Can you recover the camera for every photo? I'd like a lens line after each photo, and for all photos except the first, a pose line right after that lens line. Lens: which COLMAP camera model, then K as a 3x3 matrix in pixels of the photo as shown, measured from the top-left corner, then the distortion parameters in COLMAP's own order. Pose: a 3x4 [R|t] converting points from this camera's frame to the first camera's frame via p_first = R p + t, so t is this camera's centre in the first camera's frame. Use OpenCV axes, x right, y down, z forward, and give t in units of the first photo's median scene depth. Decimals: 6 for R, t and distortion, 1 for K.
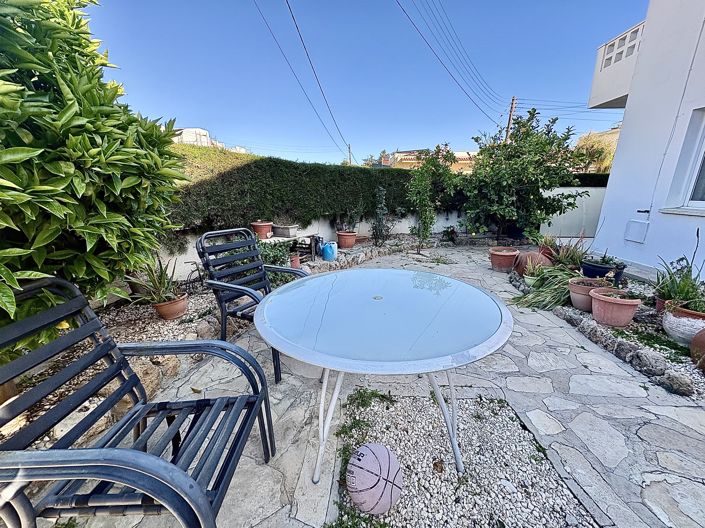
lens RADIAL K [[280.8, 0, 350.3], [0, 280.8, 263.6], [0, 0, 1]] dist [0.000377, 0.000005]
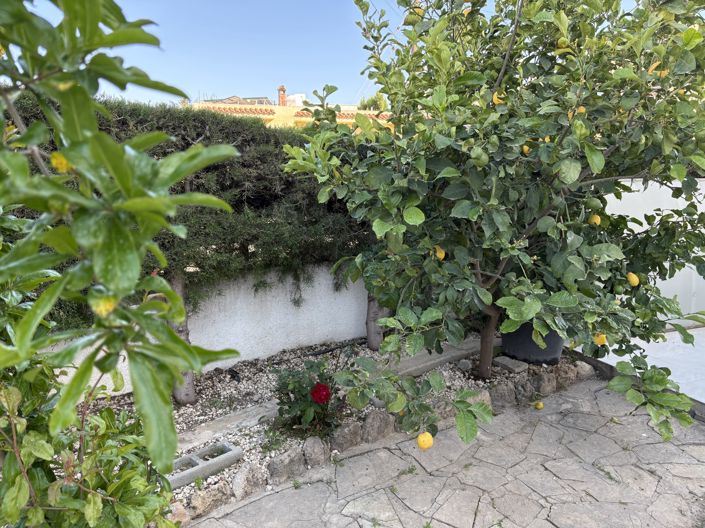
lens RADIAL K [[537.1, 0, 348.6], [0, 537.1, 263.9], [0, 0, 1]] dist [0.005780, -0.005557]
pose [[0.924901, -0.067208, 0.374221, 0.268175], [0.099051, 0.992858, -0.066496, -0.199964], [-0.367079, 0.098569, 0.924952, 0.678443]]
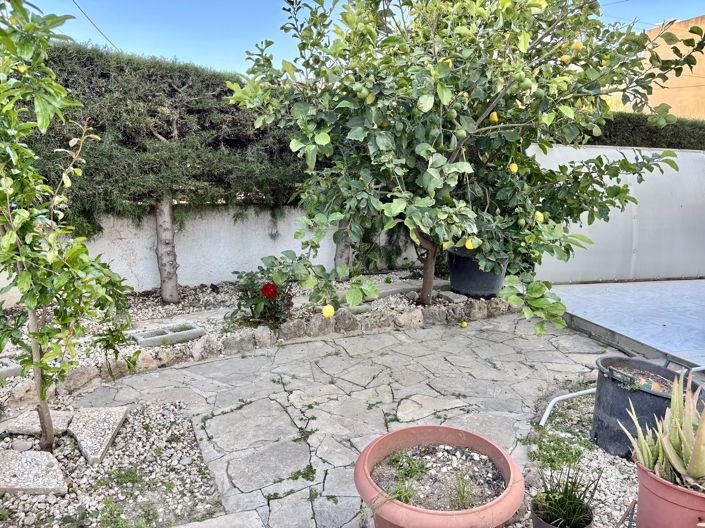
lens RADIAL K [[537.1, 0, 356.8], [0, 537.1, 264.9], [0, 0, 1]] dist [0.005780, -0.005557]
pose [[0.946324, -0.034801, 0.321340, 0.313024], [0.053567, 0.997325, -0.049740, -0.119525], [-0.318749, 0.064283, 0.945657, 0.545465]]
